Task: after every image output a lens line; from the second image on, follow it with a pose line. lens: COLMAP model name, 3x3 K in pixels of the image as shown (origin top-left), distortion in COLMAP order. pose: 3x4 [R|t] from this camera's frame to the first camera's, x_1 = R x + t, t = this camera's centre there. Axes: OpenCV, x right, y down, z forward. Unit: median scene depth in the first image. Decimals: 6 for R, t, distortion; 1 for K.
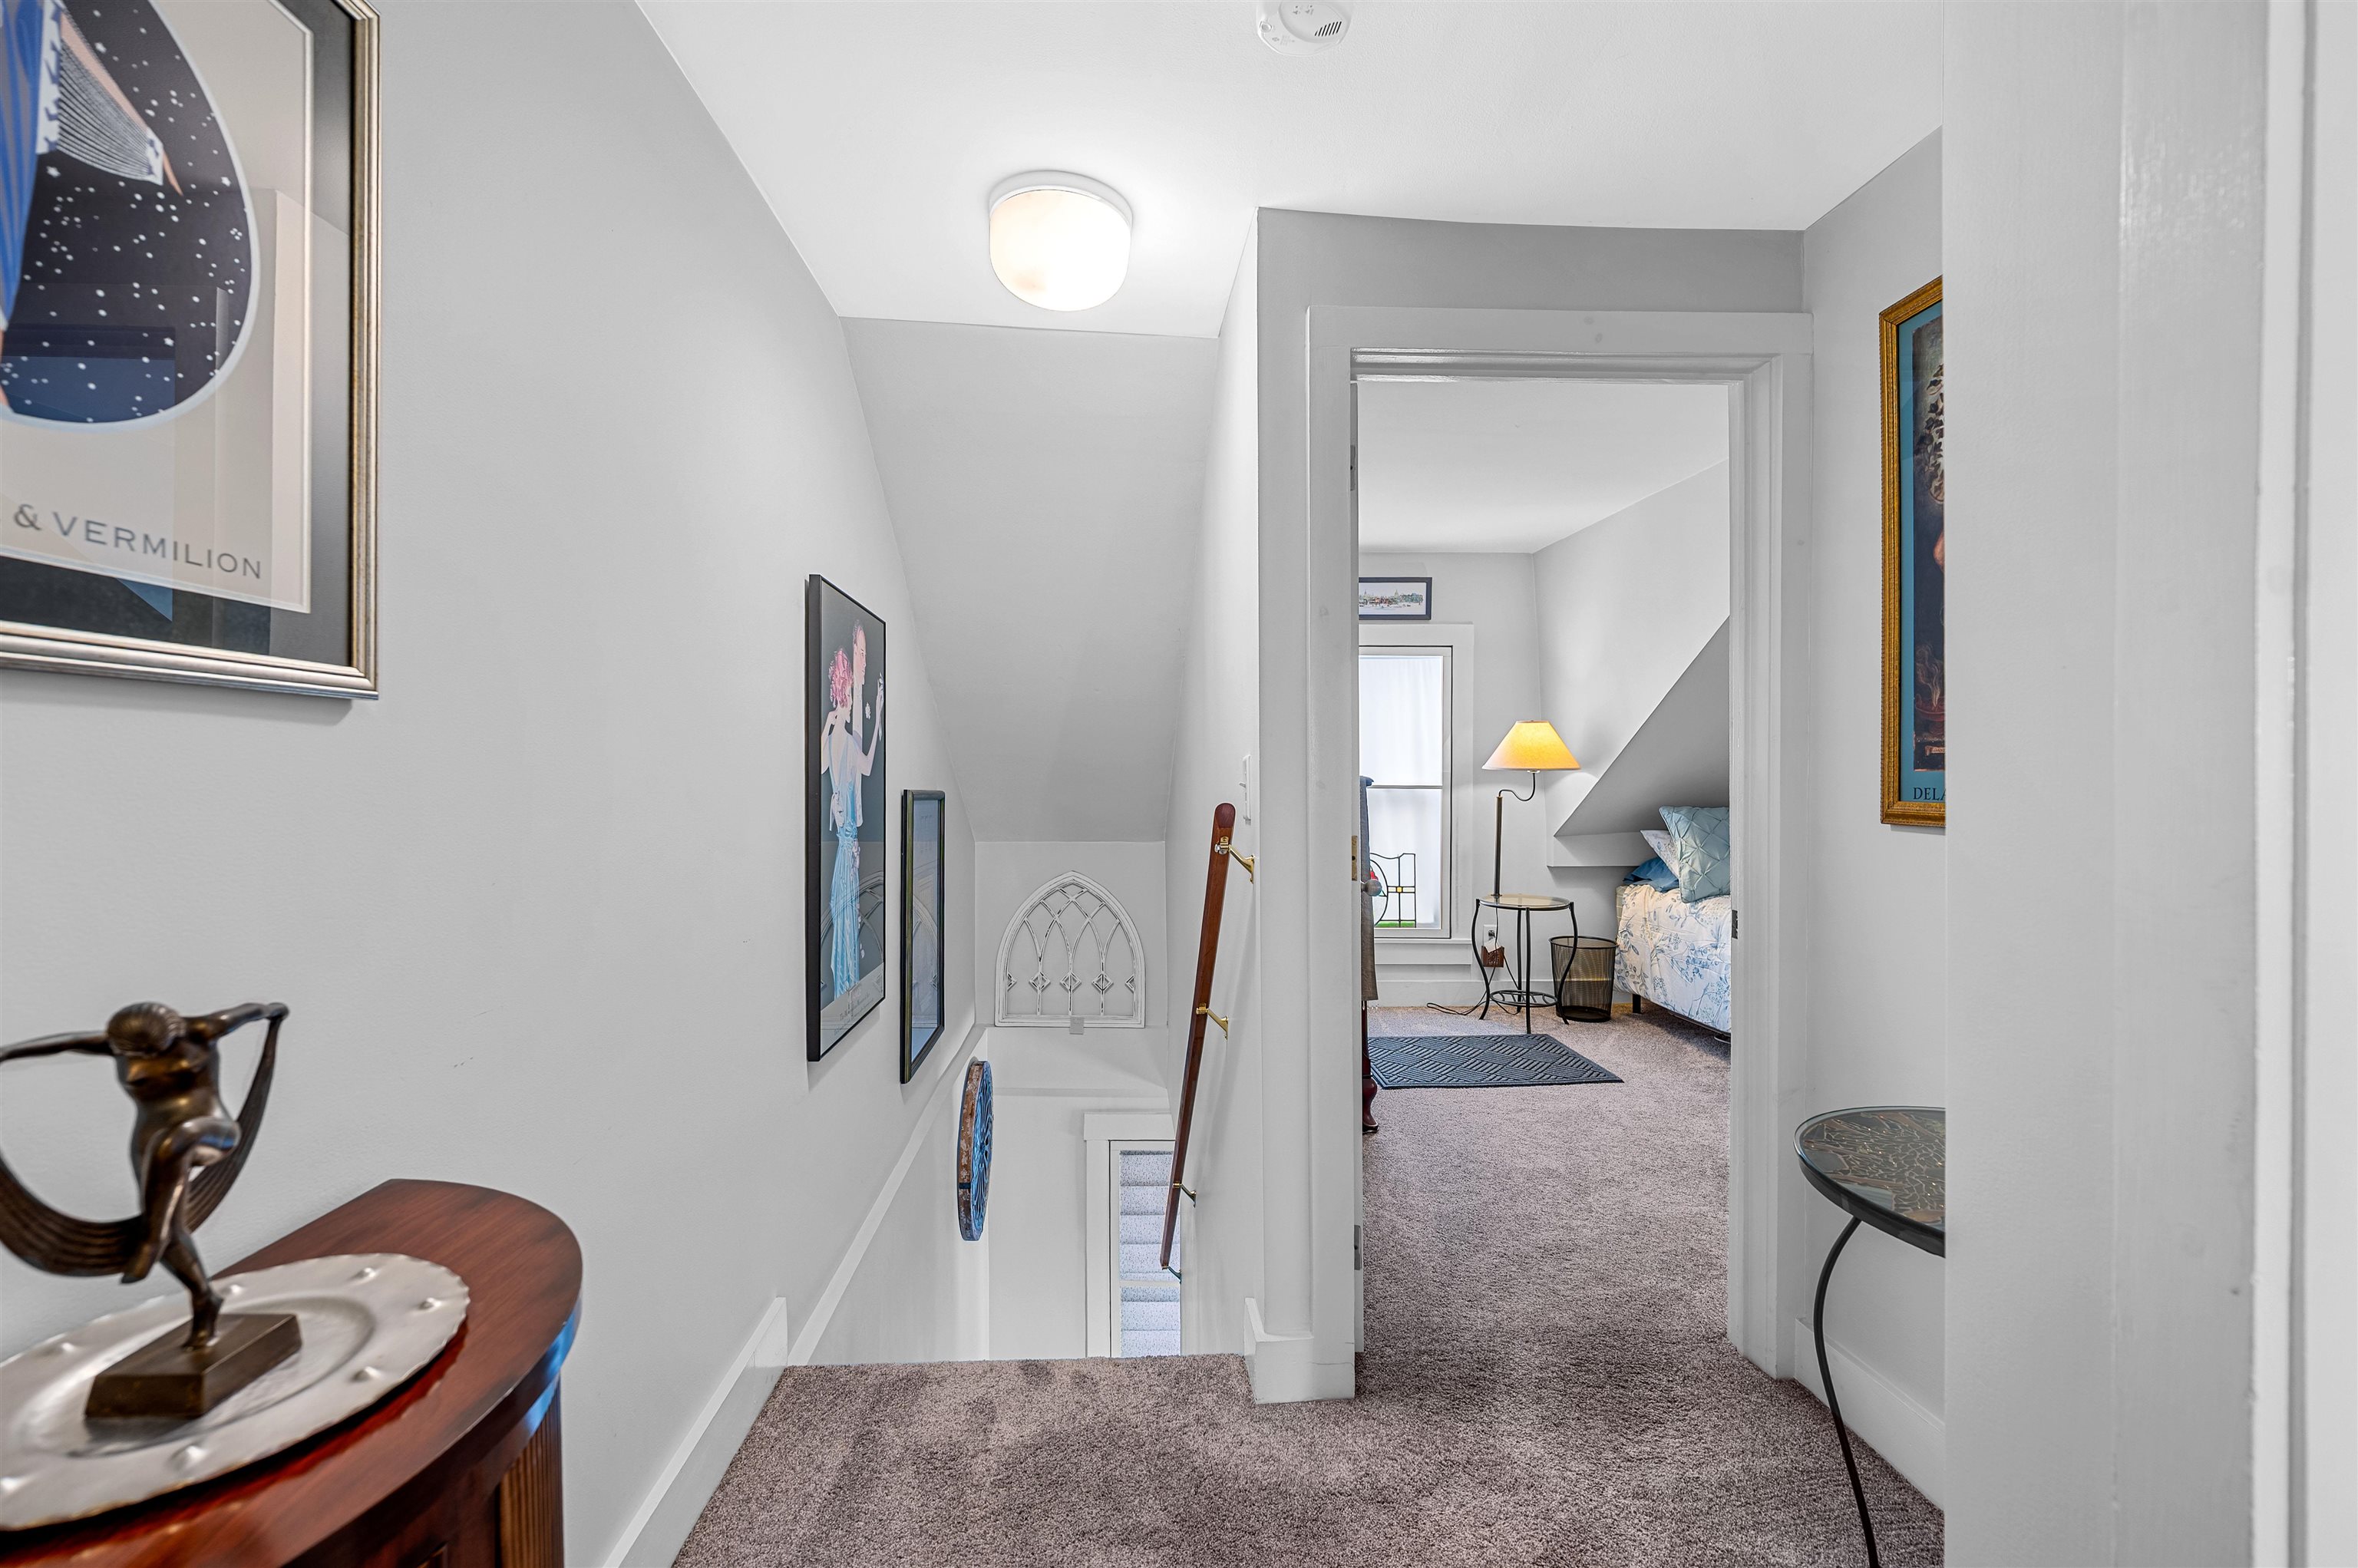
lens RADIAL K [[940.5, 0, 1146.4], [0, 940.5, 787.7], [0, 0, 1]] dist [0.000691, 0.000018]
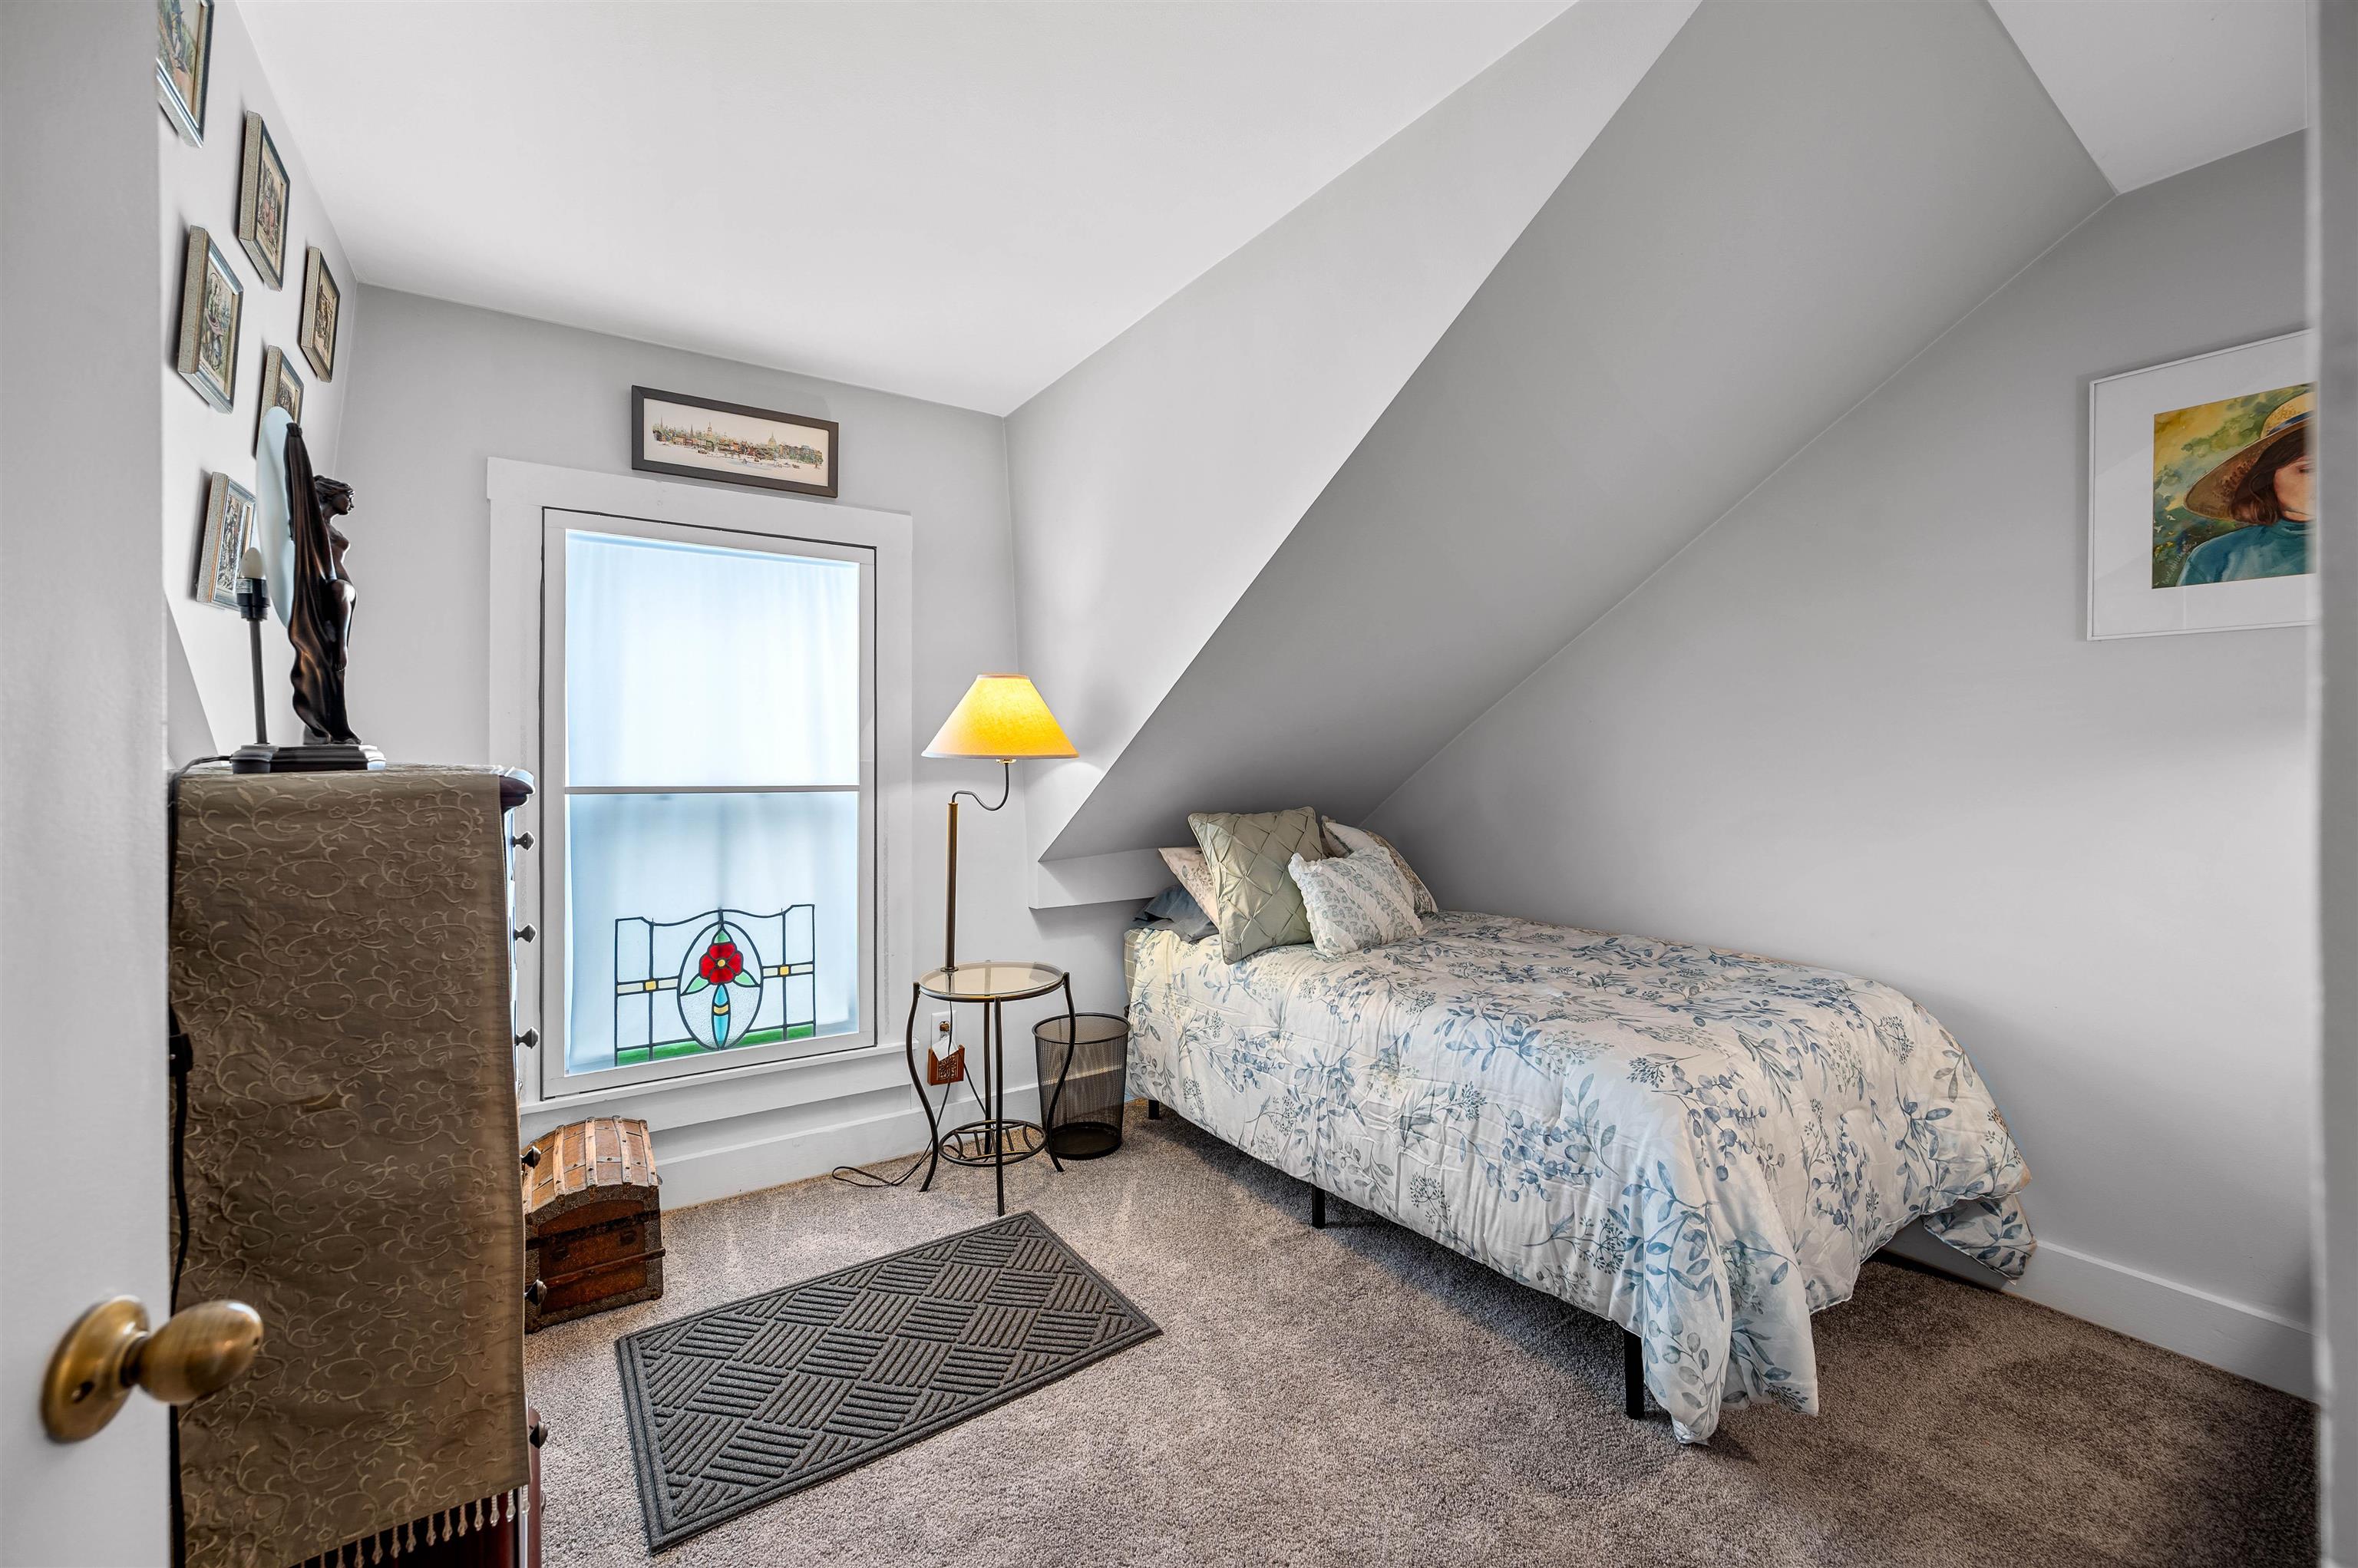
lens RADIAL K [[965.3, 0, 1186.3], [0, 965.3, 735.6], [0, 0, 1]] dist [0.001205, 0.000104]
pose [[0.843388, 0.007589, 0.537251, 0.179344], [0.012167, 0.999374, -0.033216, -0.011486], [-0.537167, 0.034551, 0.842768, 0.423765]]
